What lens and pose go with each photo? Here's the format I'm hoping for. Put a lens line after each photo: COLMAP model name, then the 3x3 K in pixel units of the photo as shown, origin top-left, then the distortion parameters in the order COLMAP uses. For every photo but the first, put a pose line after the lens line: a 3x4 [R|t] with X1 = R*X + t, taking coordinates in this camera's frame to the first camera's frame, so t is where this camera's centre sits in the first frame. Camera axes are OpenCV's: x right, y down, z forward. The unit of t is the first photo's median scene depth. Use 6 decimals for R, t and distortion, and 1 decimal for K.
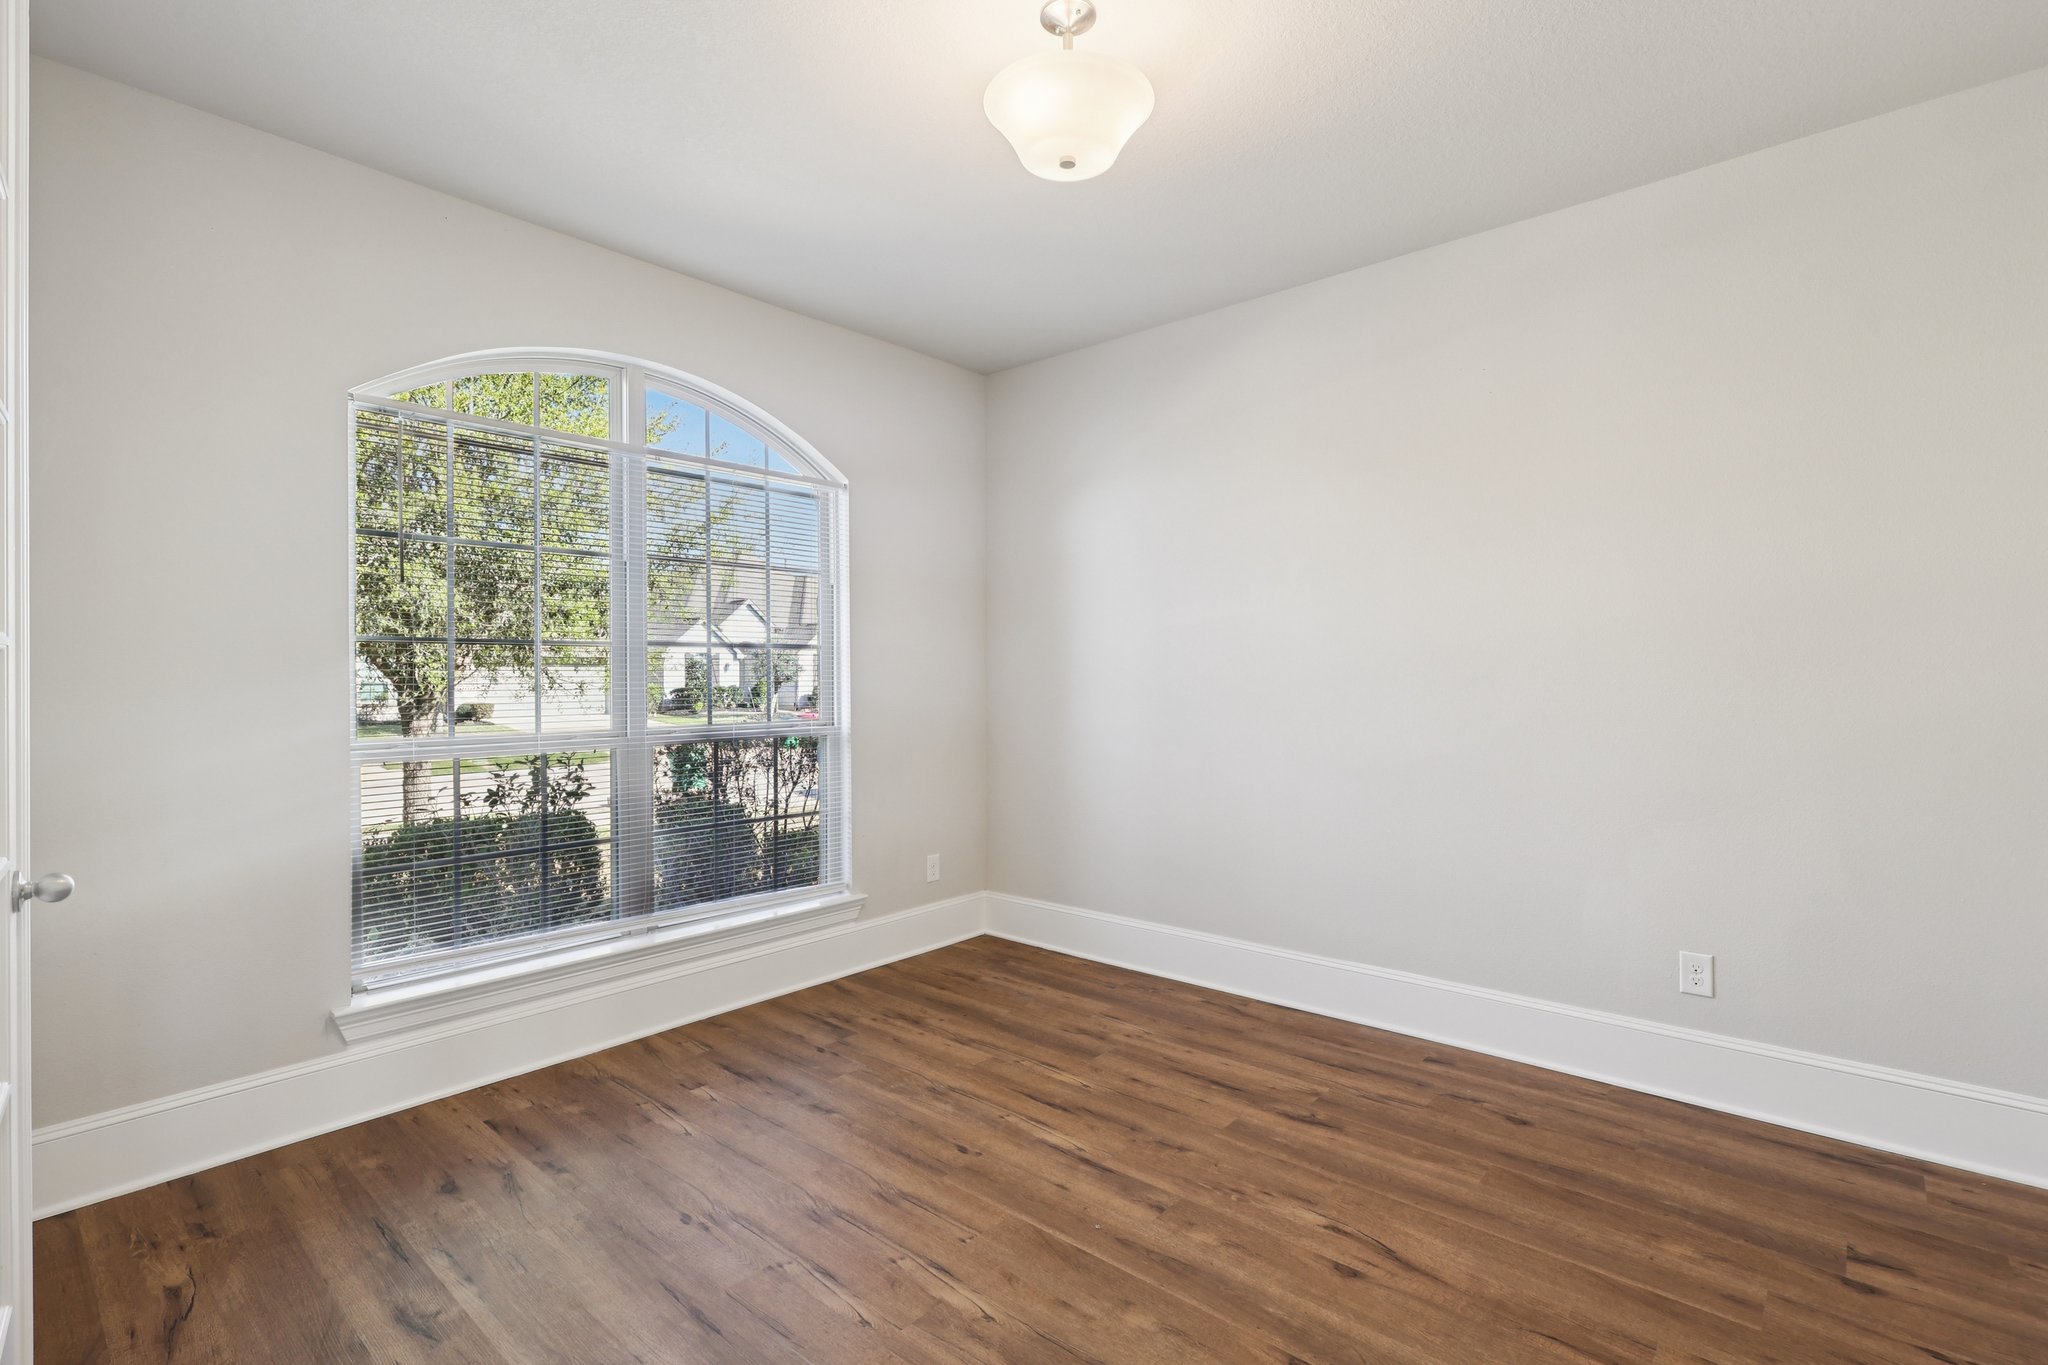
lens RADIAL K [[948.0, 0, 1025.7], [0, 948.0, 675.5], [0, 0, 1]] dist [-0.000696, -0.000387]
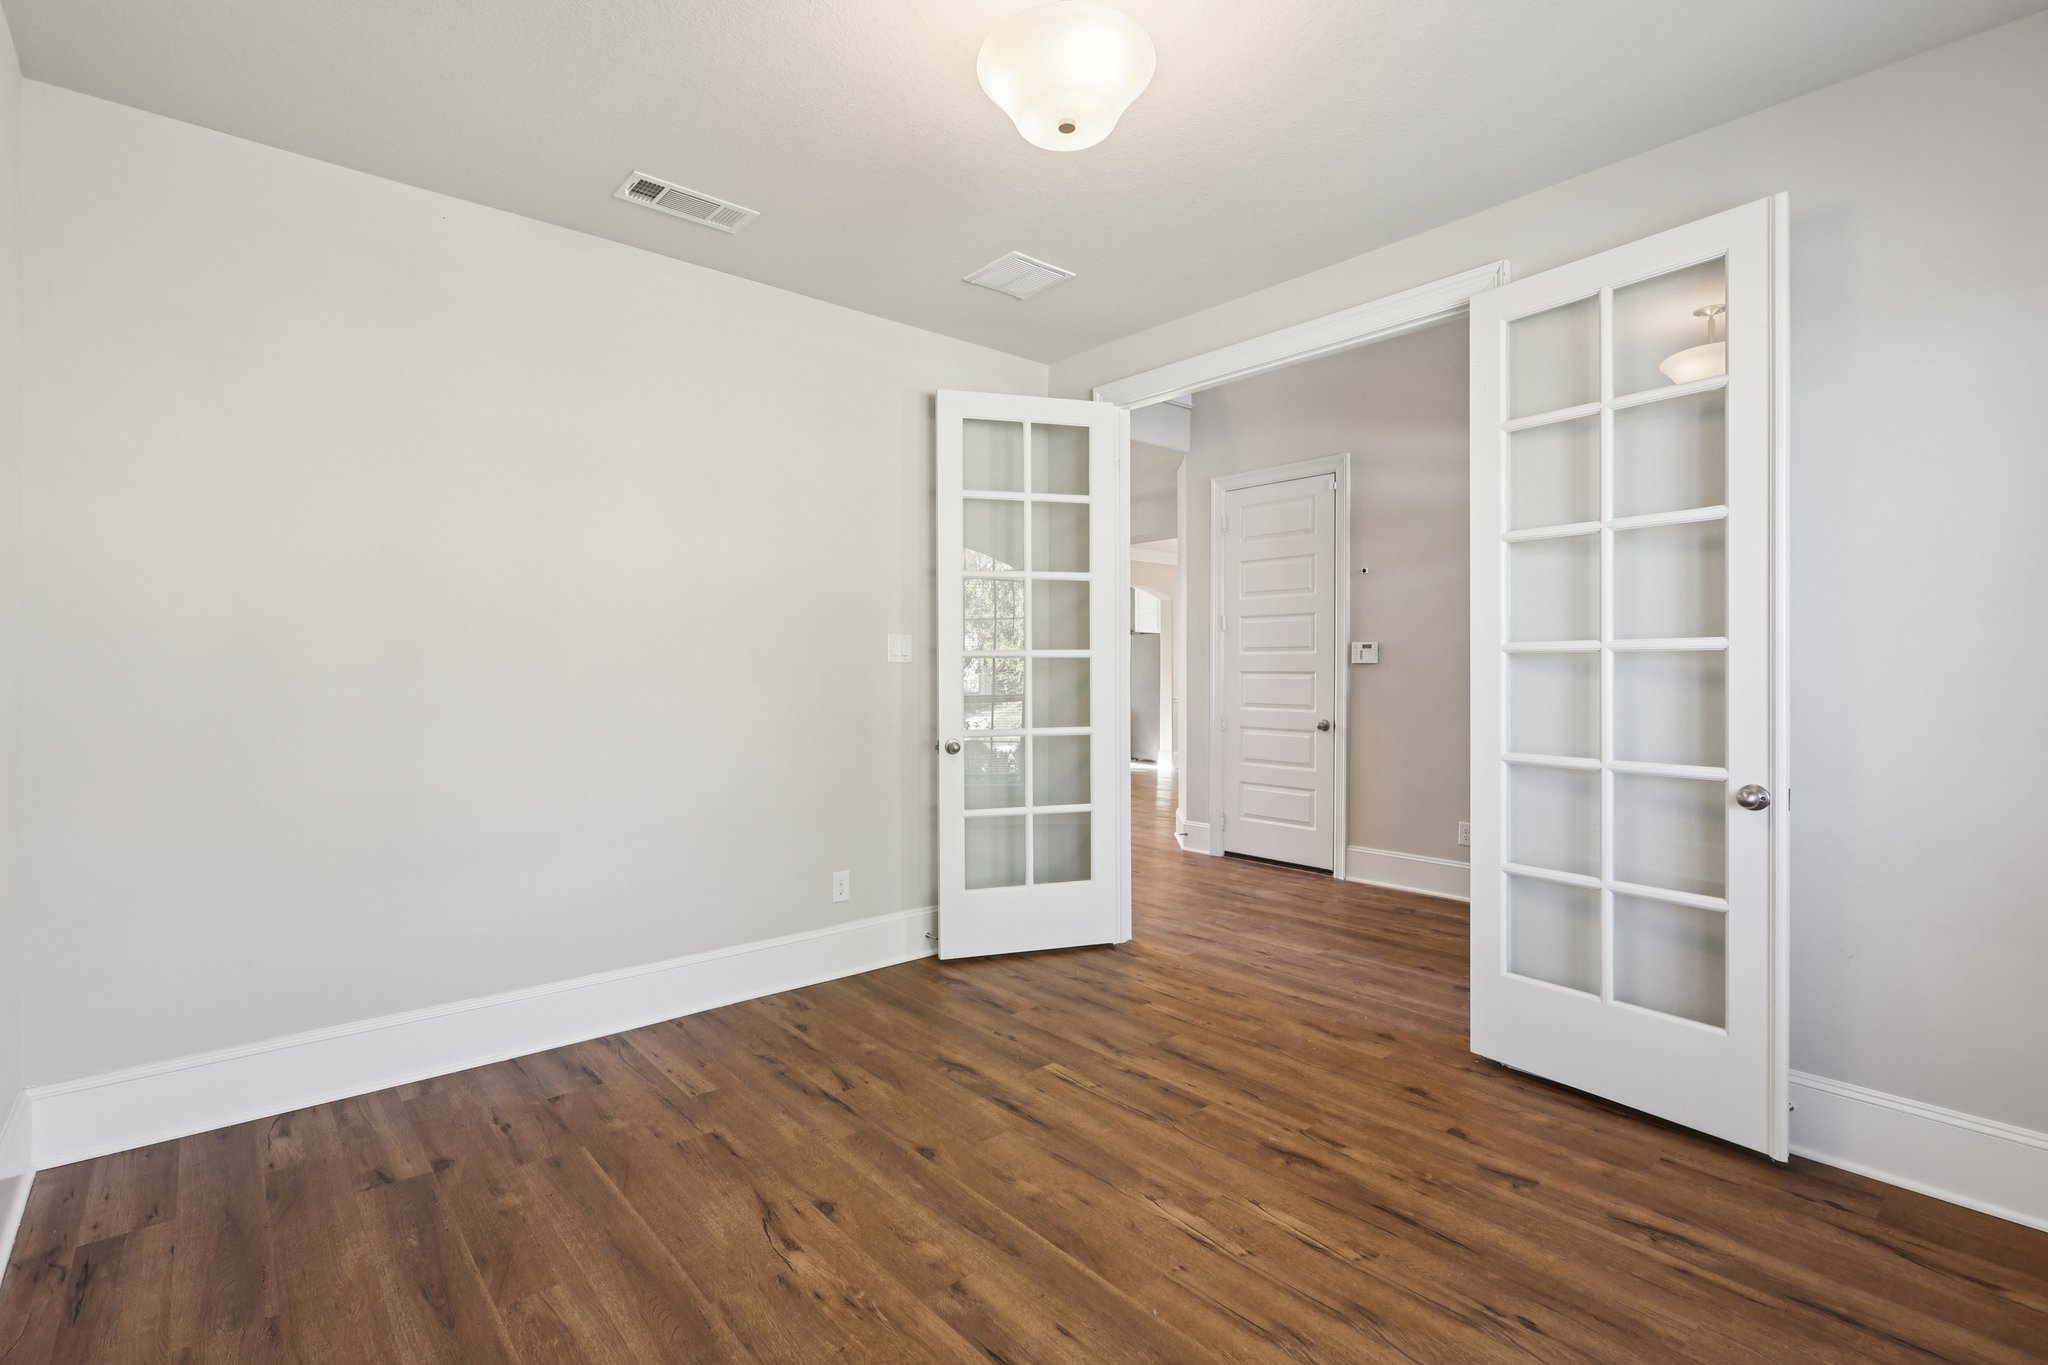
lens RADIAL K [[948.0, 0, 1025.9], [0, 948.0, 676.8], [0, 0, 1]] dist [-0.000696, -0.000387]
pose [[-0.990611, 0.005326, 0.136605, -0.043282], [0.006590, 0.999940, 0.008797, 0.001438], [-0.136549, 0.009615, -0.990587, 1.920620]]
